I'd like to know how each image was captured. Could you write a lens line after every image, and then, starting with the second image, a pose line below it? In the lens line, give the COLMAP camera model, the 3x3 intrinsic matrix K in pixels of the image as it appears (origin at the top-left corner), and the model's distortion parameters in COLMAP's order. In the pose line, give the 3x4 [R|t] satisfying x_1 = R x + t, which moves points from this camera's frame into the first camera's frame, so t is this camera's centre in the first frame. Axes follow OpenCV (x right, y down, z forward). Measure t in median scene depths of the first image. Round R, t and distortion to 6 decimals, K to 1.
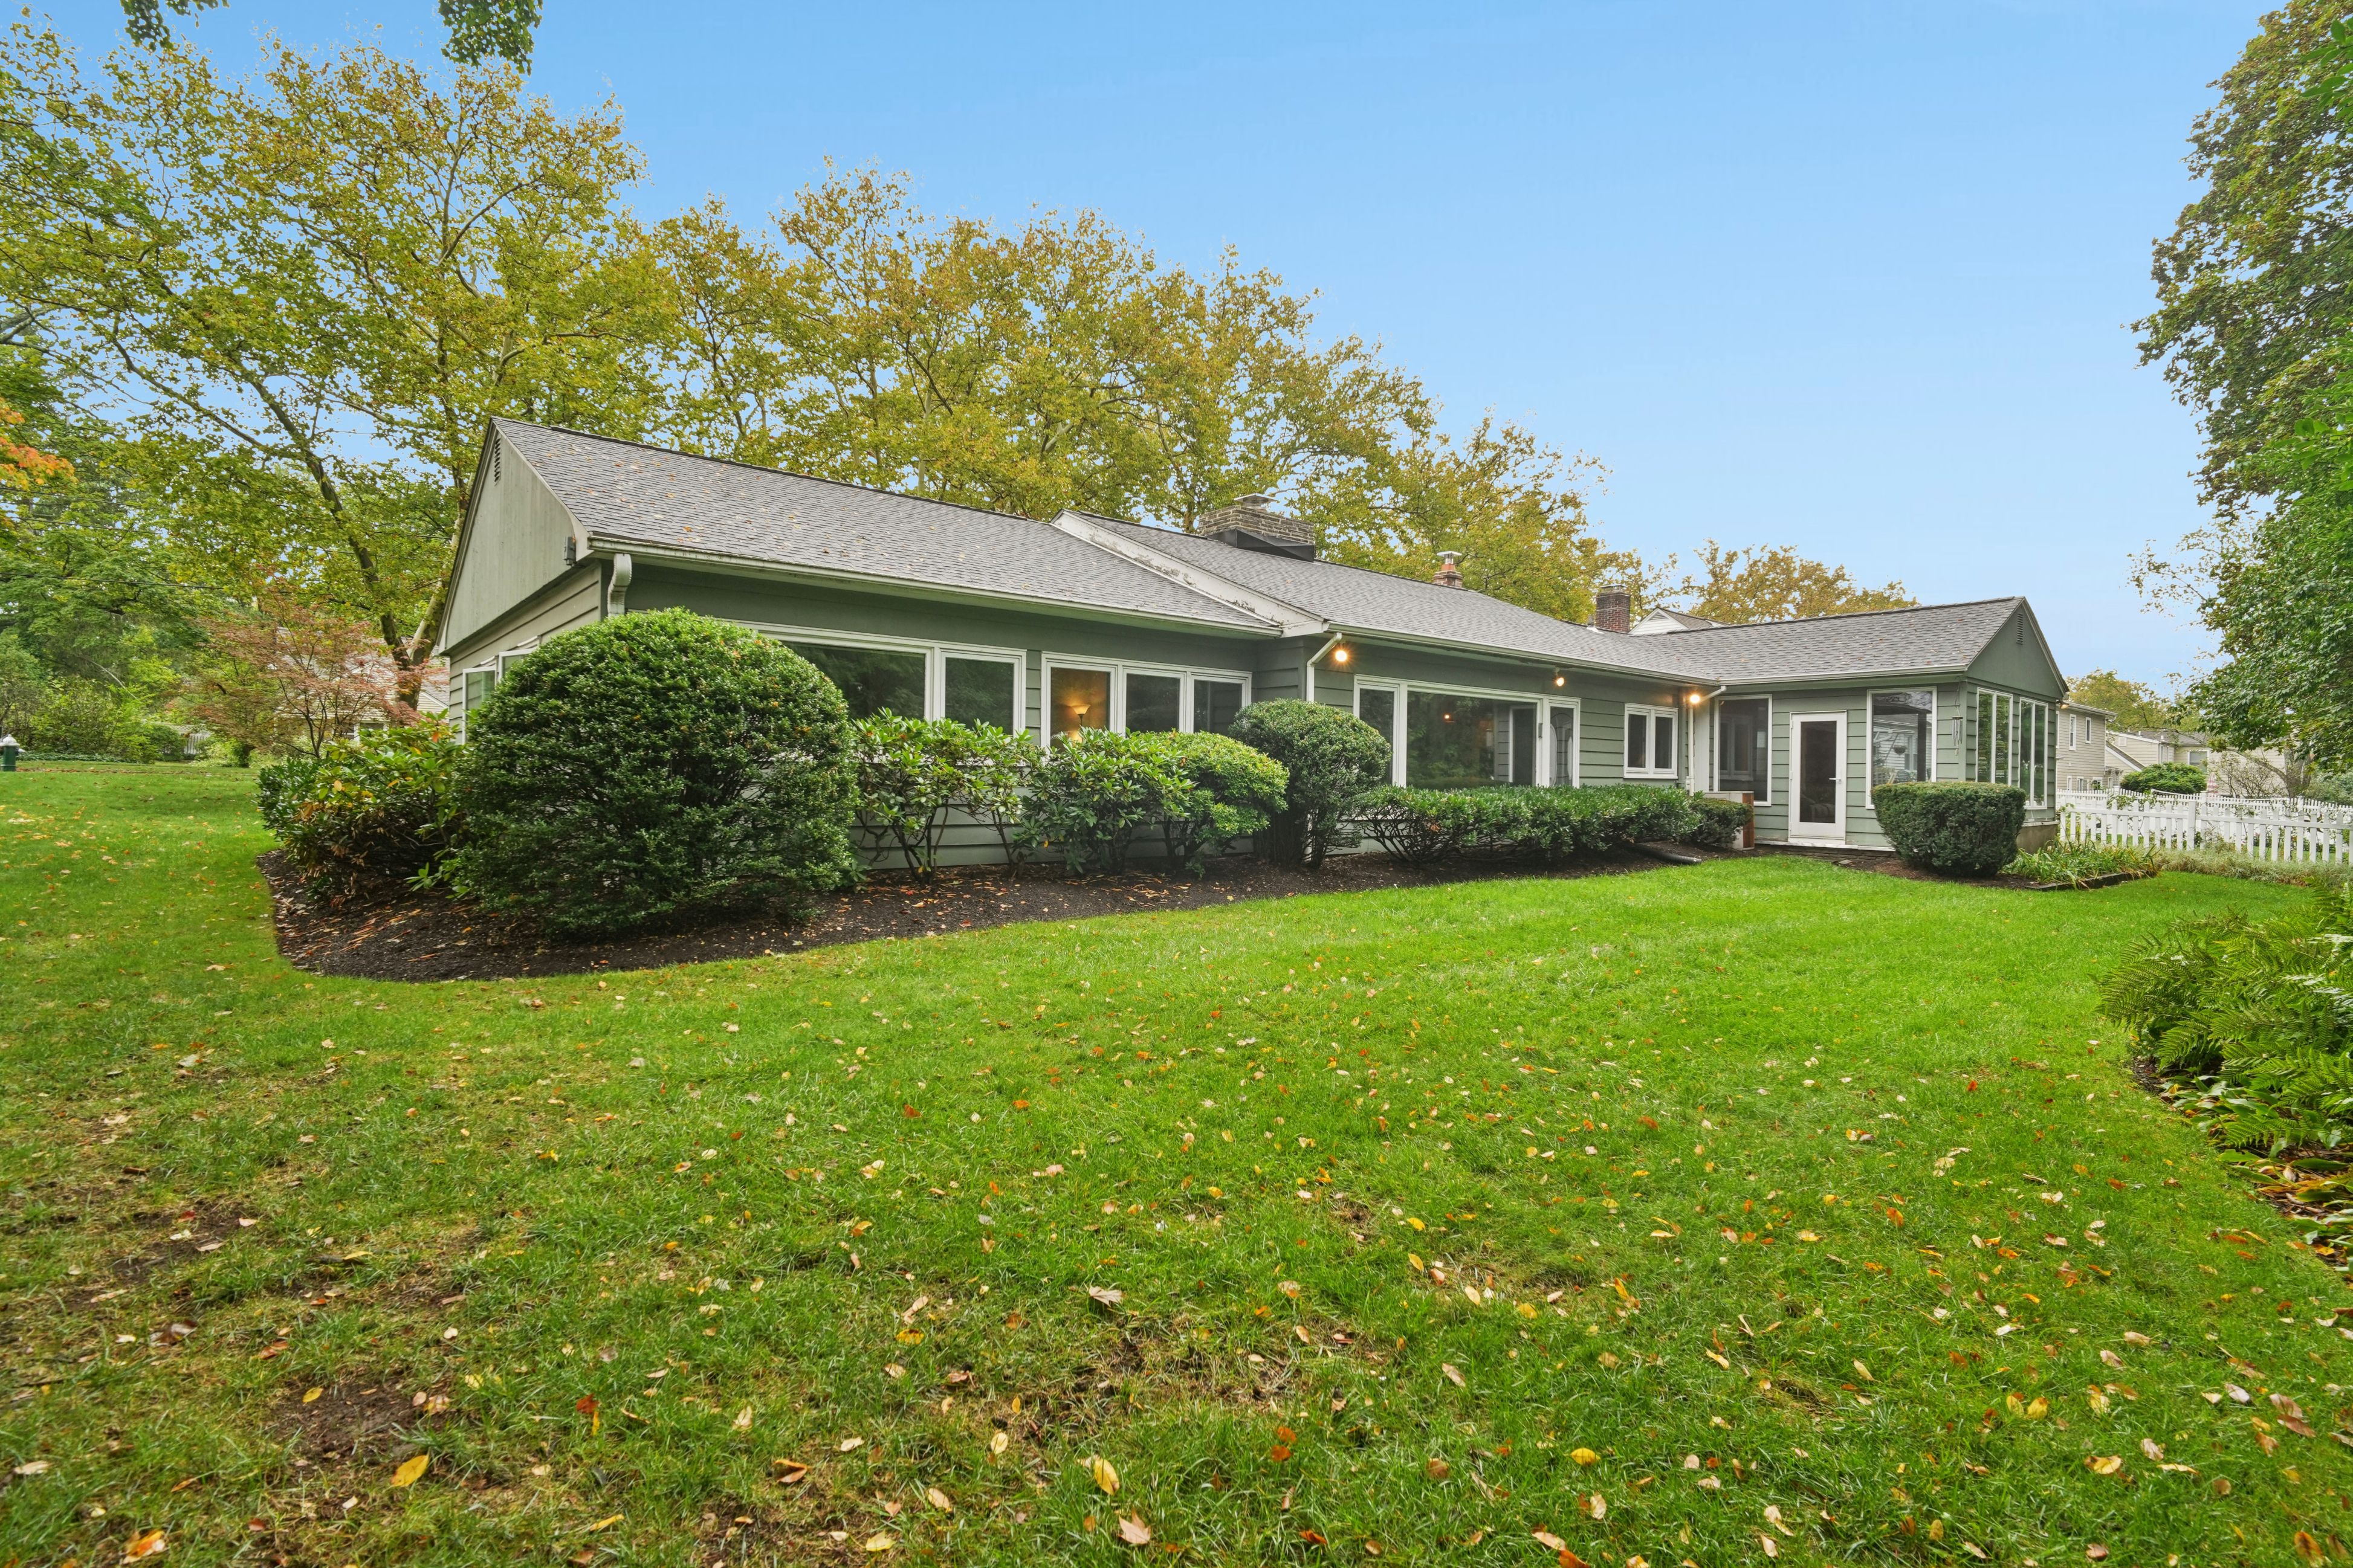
lens RADIAL K [[1108.8, 0, 1174.9], [0, 1108.8, 785.0], [0, 0, 1]] dist [0.000876, 0.000199]
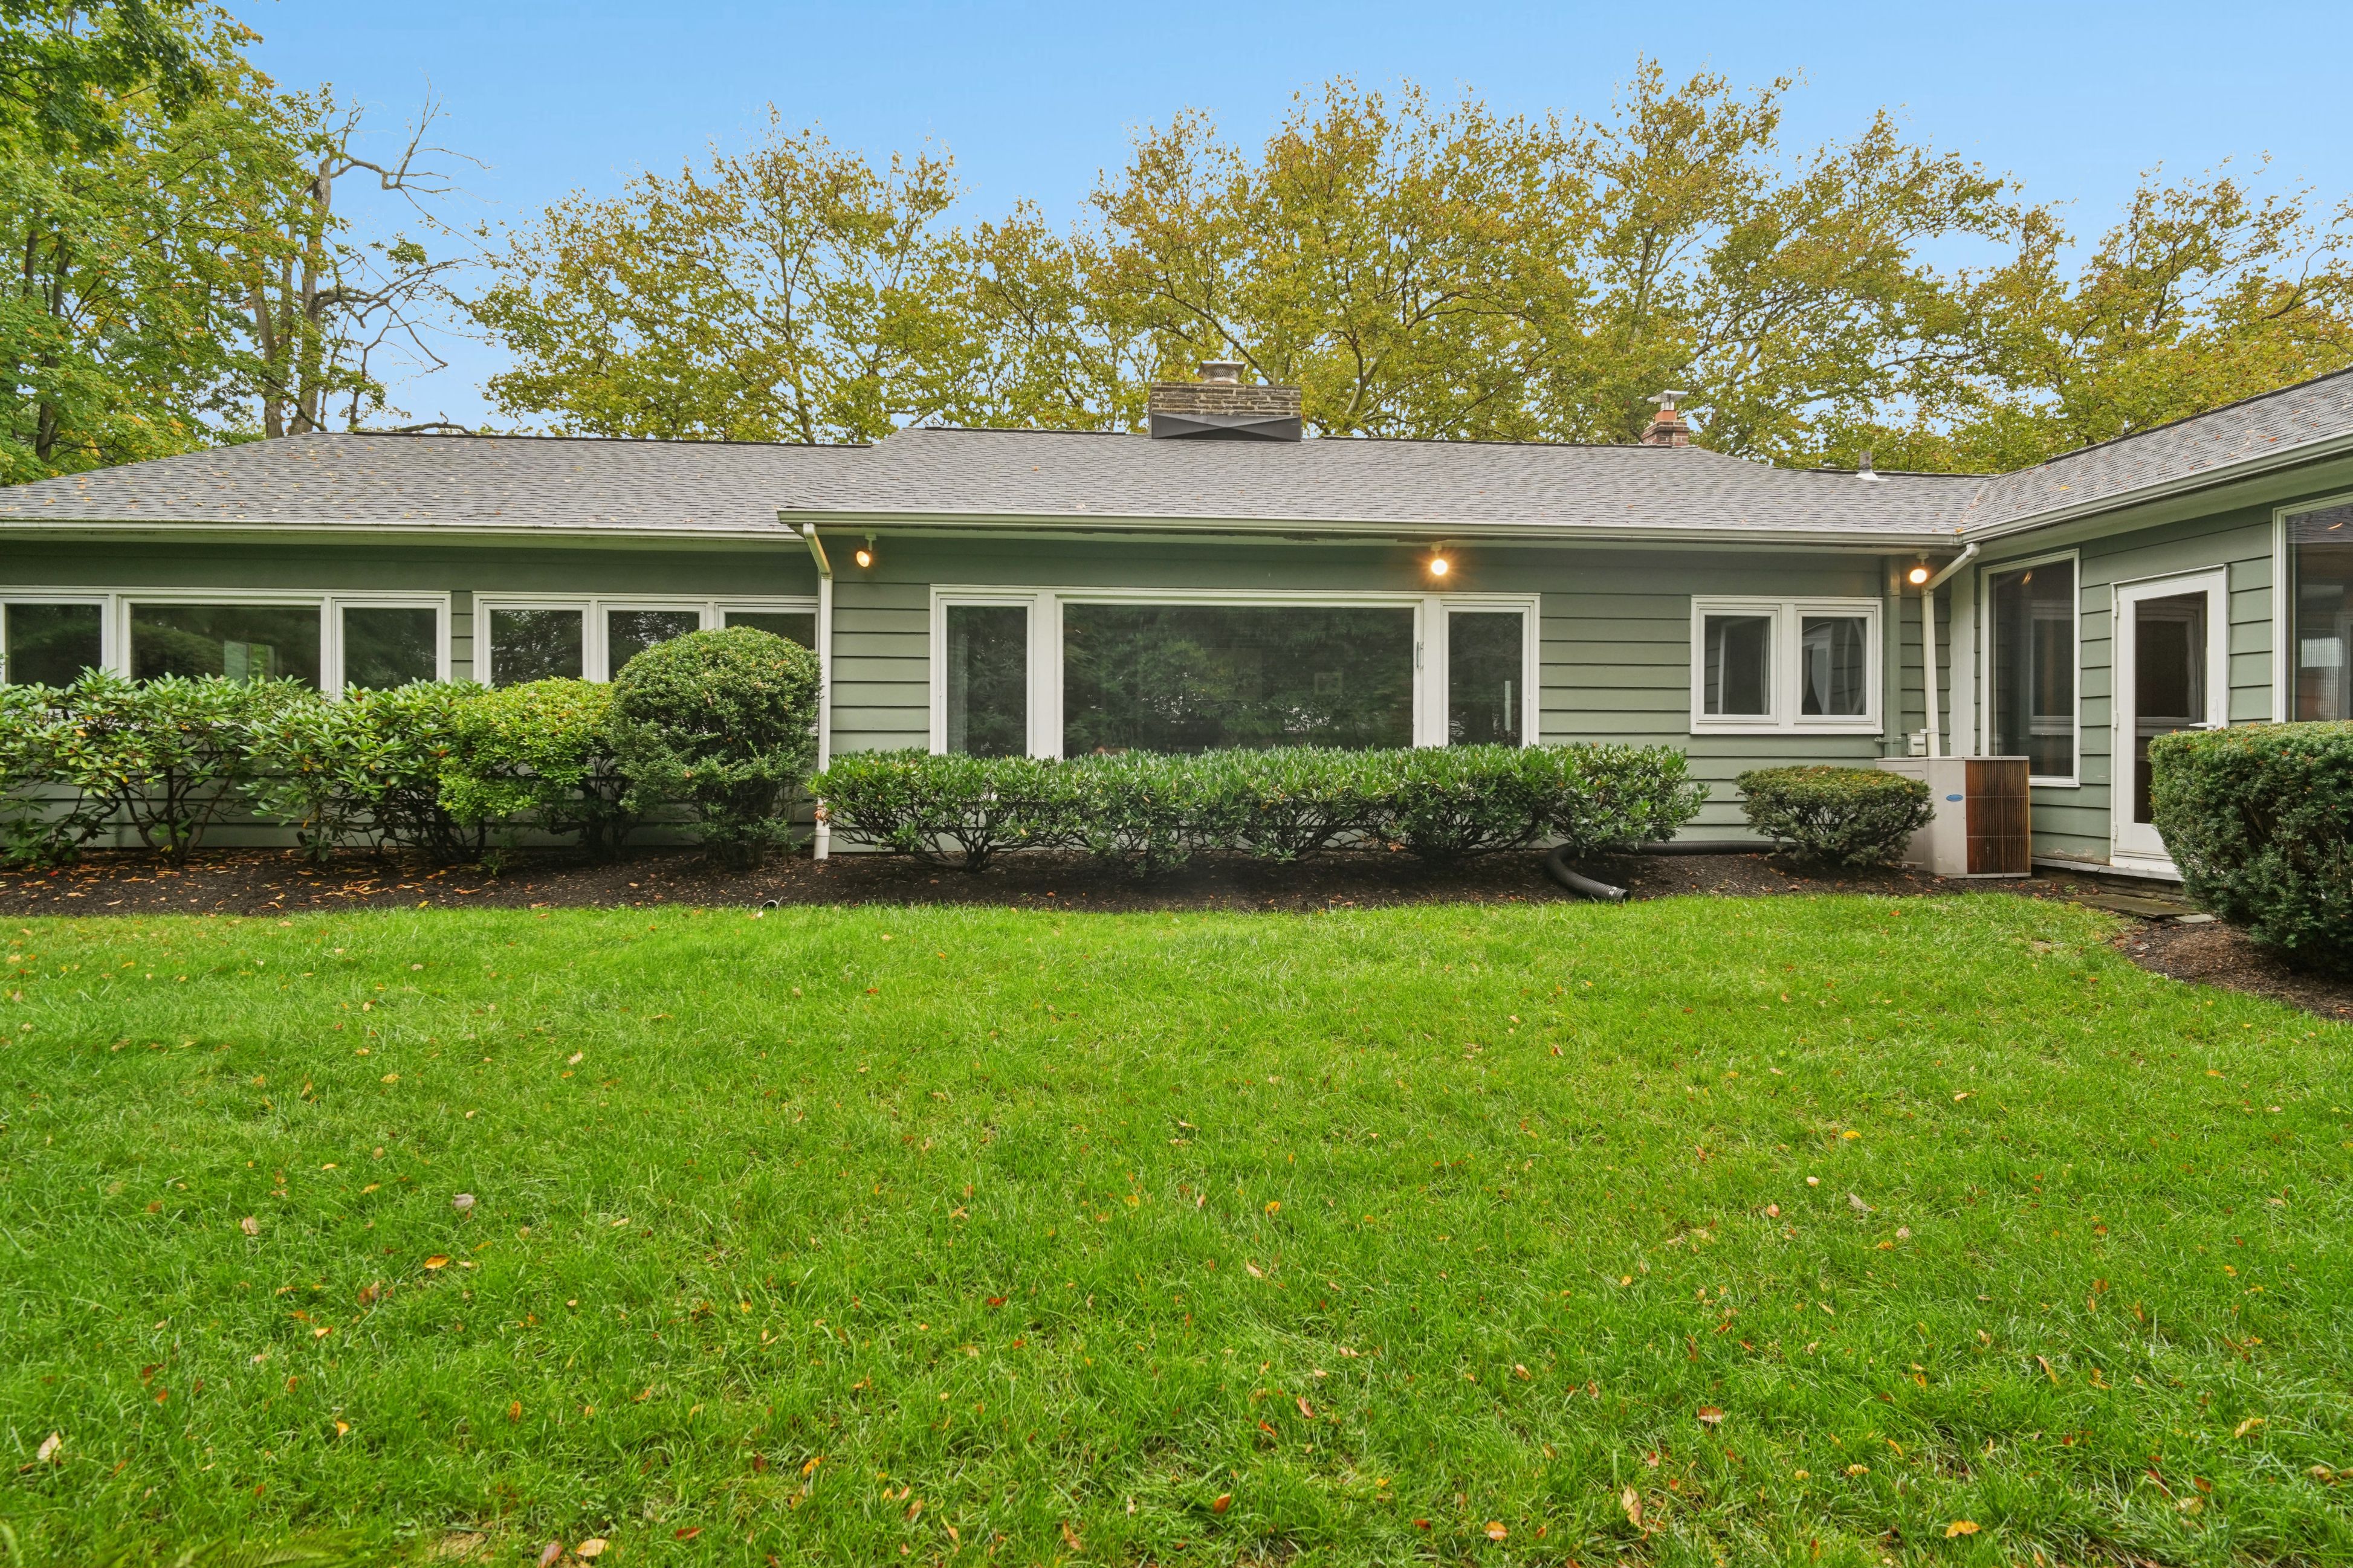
lens RADIAL K [[1108.8, 0, 1177.5], [0, 1108.8, 768.5], [0, 0, 1]] dist [0.000876, 0.000199]
pose [[0.815704, -0.003499, -0.578459, 0.588713], [0.005253, 0.999985, 0.001358, 0.010119], [0.578446, -0.004146, 0.815710, 0.466232]]
